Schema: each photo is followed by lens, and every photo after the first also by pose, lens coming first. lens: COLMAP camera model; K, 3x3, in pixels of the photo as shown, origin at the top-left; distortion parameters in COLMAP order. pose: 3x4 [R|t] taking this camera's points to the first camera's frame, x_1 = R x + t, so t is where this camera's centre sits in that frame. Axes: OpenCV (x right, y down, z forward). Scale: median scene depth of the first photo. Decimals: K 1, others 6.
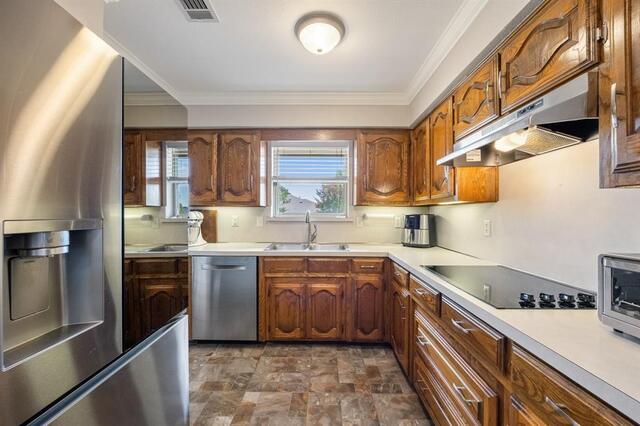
lens RADIAL K [[256.1, 0, 321.6], [0, 256.1, 214.1], [0, 0, 1]] dist [-0.009625, 0.000229]
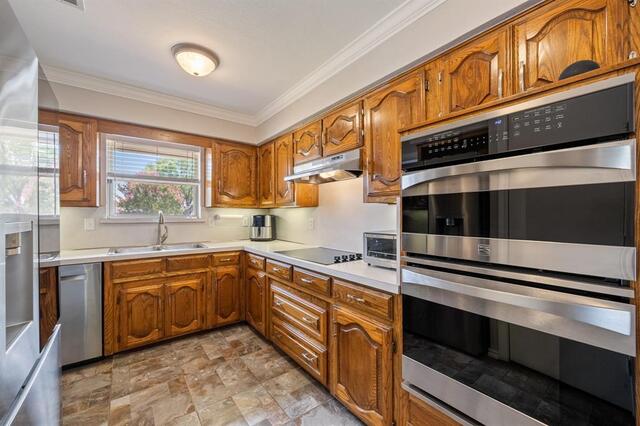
lens RADIAL K [[256.1, 0, 321.6], [0, 256.1, 214.1], [0, 0, 1]] dist [-0.009625, 0.000229]
pose [[0.782077, -0.002947, 0.623175, -0.206310], [0.003863, 0.999993, -0.000118, -0.002082], [-0.623170, 0.002499, 0.782083, -0.185666]]
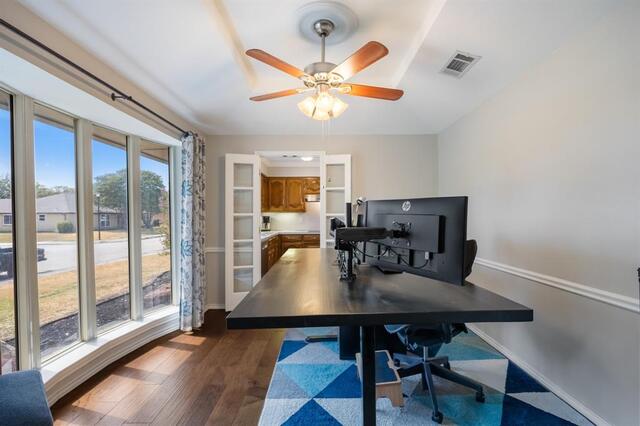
lens RADIAL K [[284.3, 0, 320.6], [0, 284.3, 214.4], [0, 0, 1]] dist [-0.015386, 0.000340]
pose [[-0.016839, -0.004141, 0.999850, -2.378629], [0.003138, 0.999986, 0.004194, -0.028092], [-0.999853, 0.003208, -0.016826, 0.654291]]
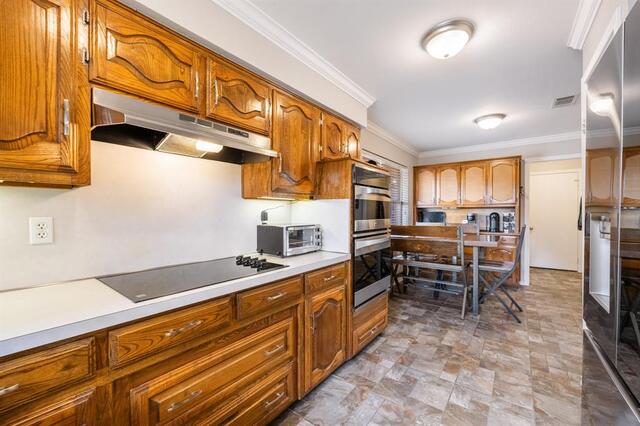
lens RADIAL K [[256.1, 0, 321.6], [0, 256.1, 214.1], [0, 0, 1]] dist [-0.009625, 0.000229]
pose [[-0.803069, -0.008219, 0.595829, -0.181989], [-0.003388, 0.999952, 0.009227, 0.007509], [-0.595876, 0.005391, -0.803058, 0.873138]]
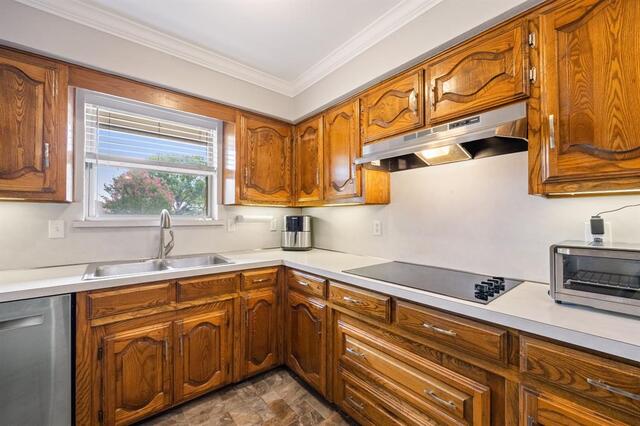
lens RADIAL K [[257.1, 0, 320.4], [0, 257.1, 214.4], [0, 0, 1]] dist [-0.009044, 0.000038]
pose [[0.763951, 0.002814, 0.645268, -0.200660], [0.002159, 0.999974, -0.006917, 0.003133], [-0.645270, 0.006677, 0.763925, 0.251086]]
